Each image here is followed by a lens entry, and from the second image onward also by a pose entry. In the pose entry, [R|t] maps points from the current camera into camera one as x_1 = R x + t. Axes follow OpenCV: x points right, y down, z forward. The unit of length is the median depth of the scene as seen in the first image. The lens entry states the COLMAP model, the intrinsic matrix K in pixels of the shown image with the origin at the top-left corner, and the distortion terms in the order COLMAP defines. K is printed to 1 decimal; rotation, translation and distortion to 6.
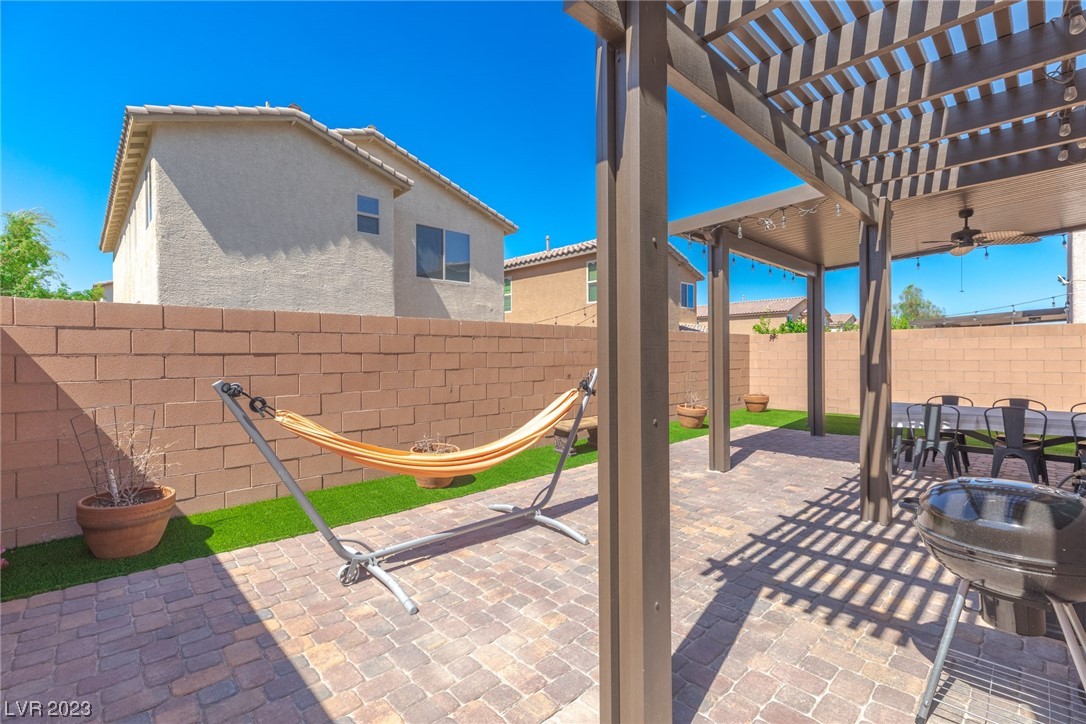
lens RADIAL K [[484.6, 0, 549.9], [0, 484.6, 356.6], [0, 0, 1]] dist [0.003376, 0.000463]
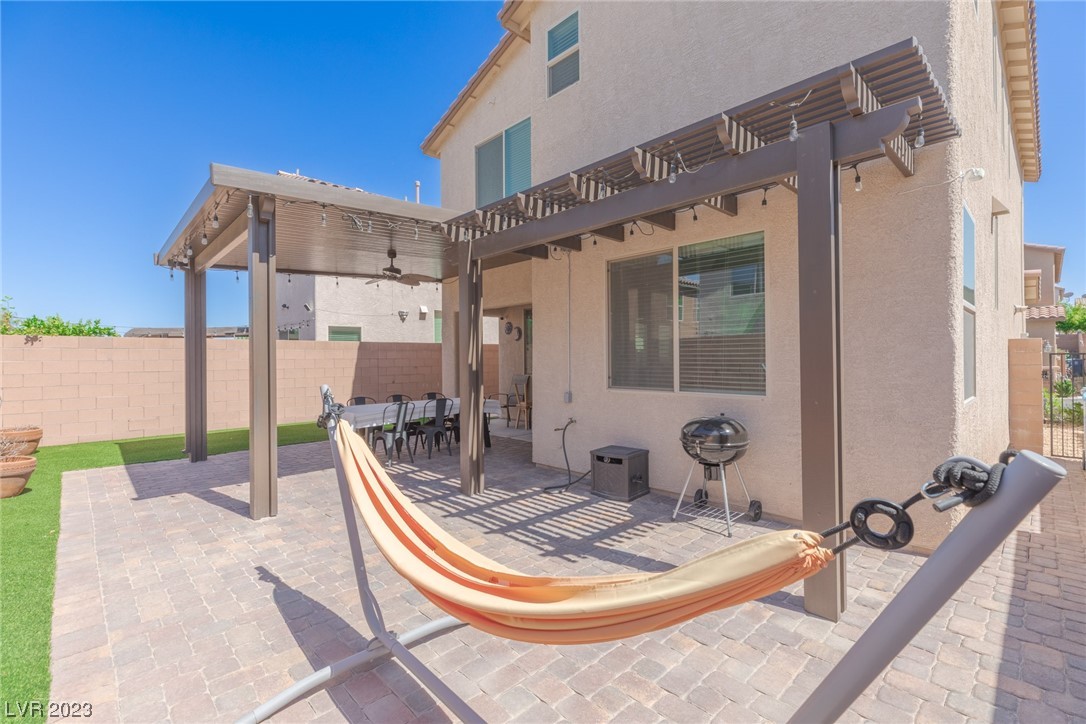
lens RADIAL K [[484.6, 0, 549.0], [0, 484.6, 356.5], [0, 0, 1]] dist [0.003376, 0.000463]
pose [[-0.003925, 0.012382, 0.999916, -0.478653], [0.011377, 0.999859, -0.012337, -0.001309], [-0.999928, 0.011328, -0.004066, 0.640583]]
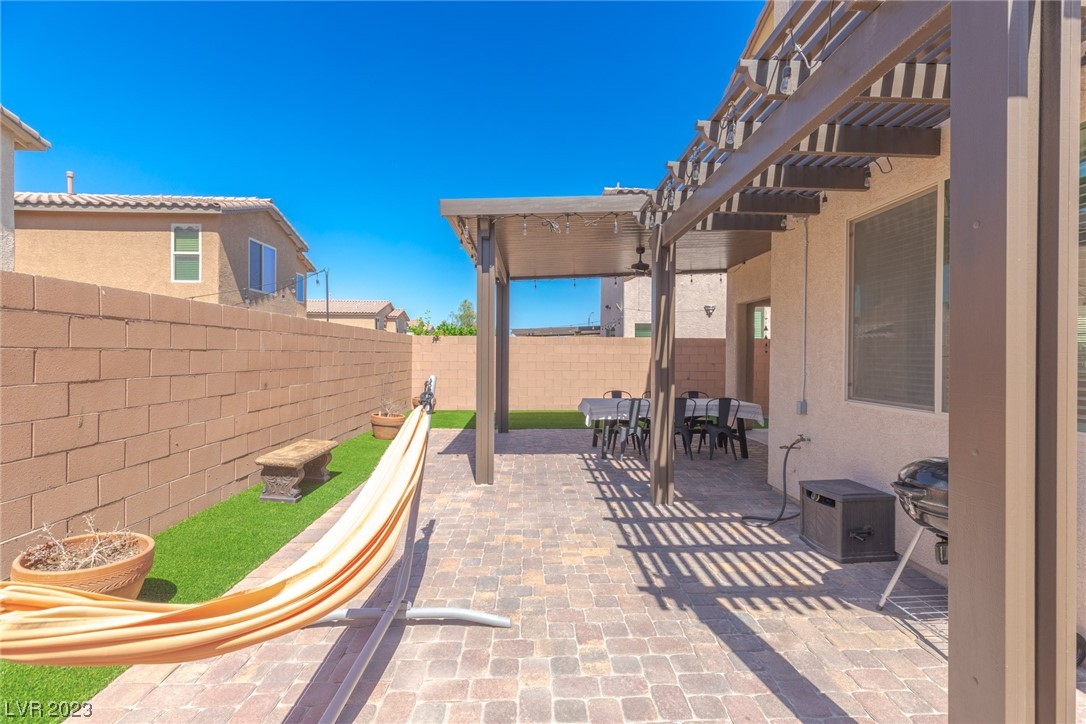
lens RADIAL K [[484.6, 0, 547.3], [0, 484.6, 356.6], [0, 0, 1]] dist [0.003376, 0.000463]
pose [[0.667537, 0.009662, 0.744514, -0.296997], [-0.009817, 0.999943, -0.004174, -0.002482], [-0.744512, -0.004522, 0.667594, 0.346546]]
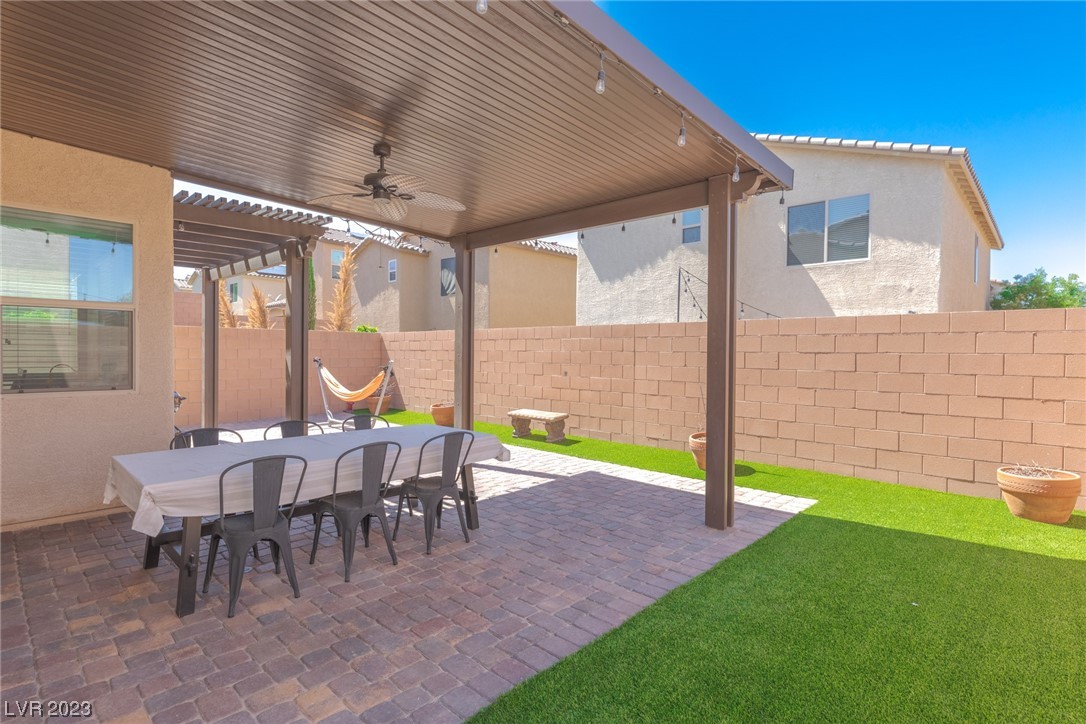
lens RADIAL K [[527.9, 0, 548.4], [0, 527.9, 361.2], [0, 0, 1]] dist [0.002147, -0.000081]
pose [[0.046855, 0.028669, -0.998490, 1.721163], [-0.012898, 0.999522, 0.028093, -0.027488], [0.998818, 0.011562, 0.047203, 1.301622]]
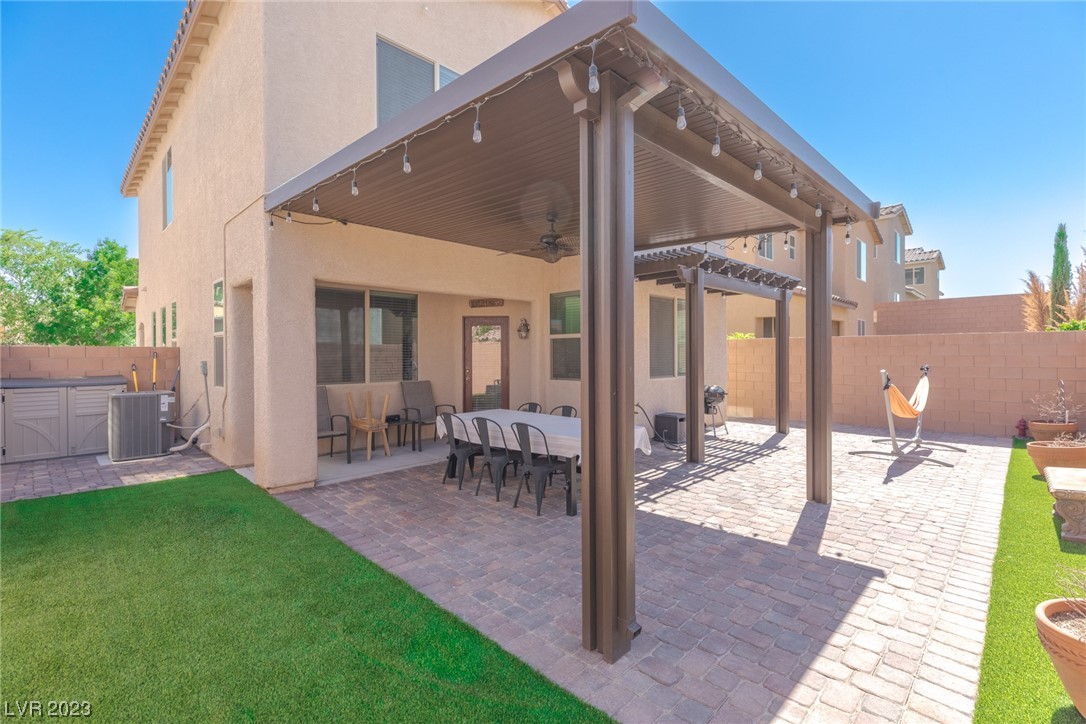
lens RADIAL K [[484.6, 0, 553.4], [0, 484.6, 356.1], [0, 0, 1]] dist [0.003376, 0.000463]
pose [[-0.999204, 0.012811, -0.037777, 0.959955], [0.012528, 0.999892, 0.007725, -0.033861], [0.037872, 0.007245, -0.999256, 2.091546]]
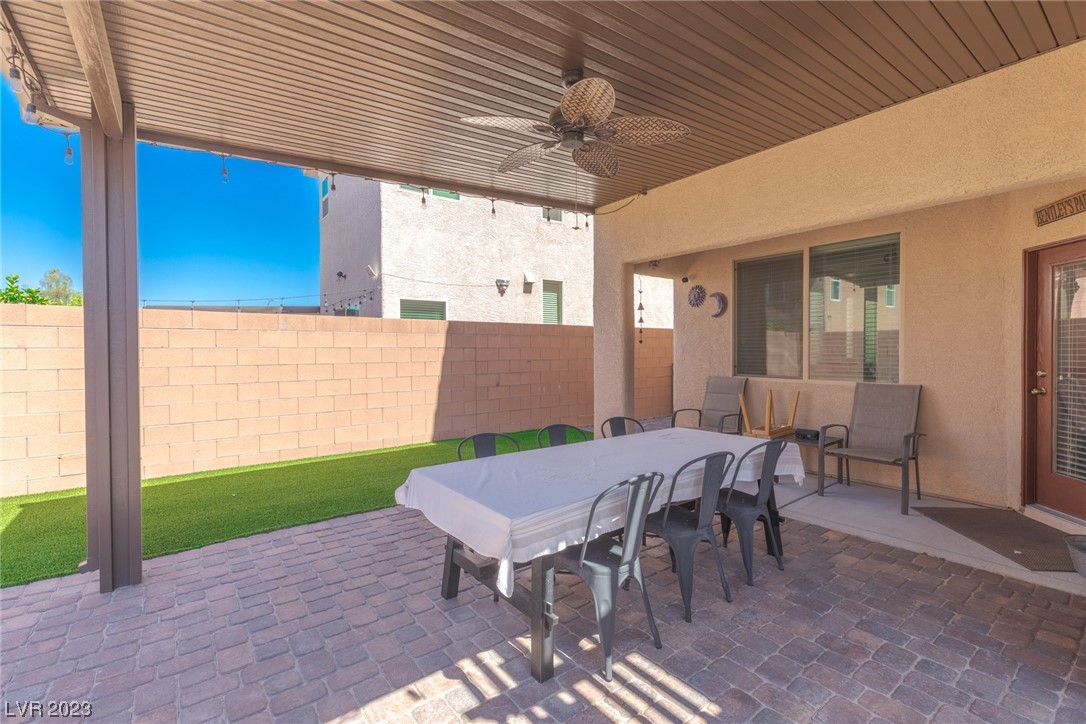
lens RADIAL K [[484.6, 0, 546.5], [0, 484.6, 361.0], [0, 0, 1]] dist [0.003376, 0.000463]
pose [[0.114096, -0.013121, 0.993383, 0.382581], [0.006077, 0.999903, 0.012509, -0.005912], [-0.993451, 0.004609, 0.114165, 1.057549]]
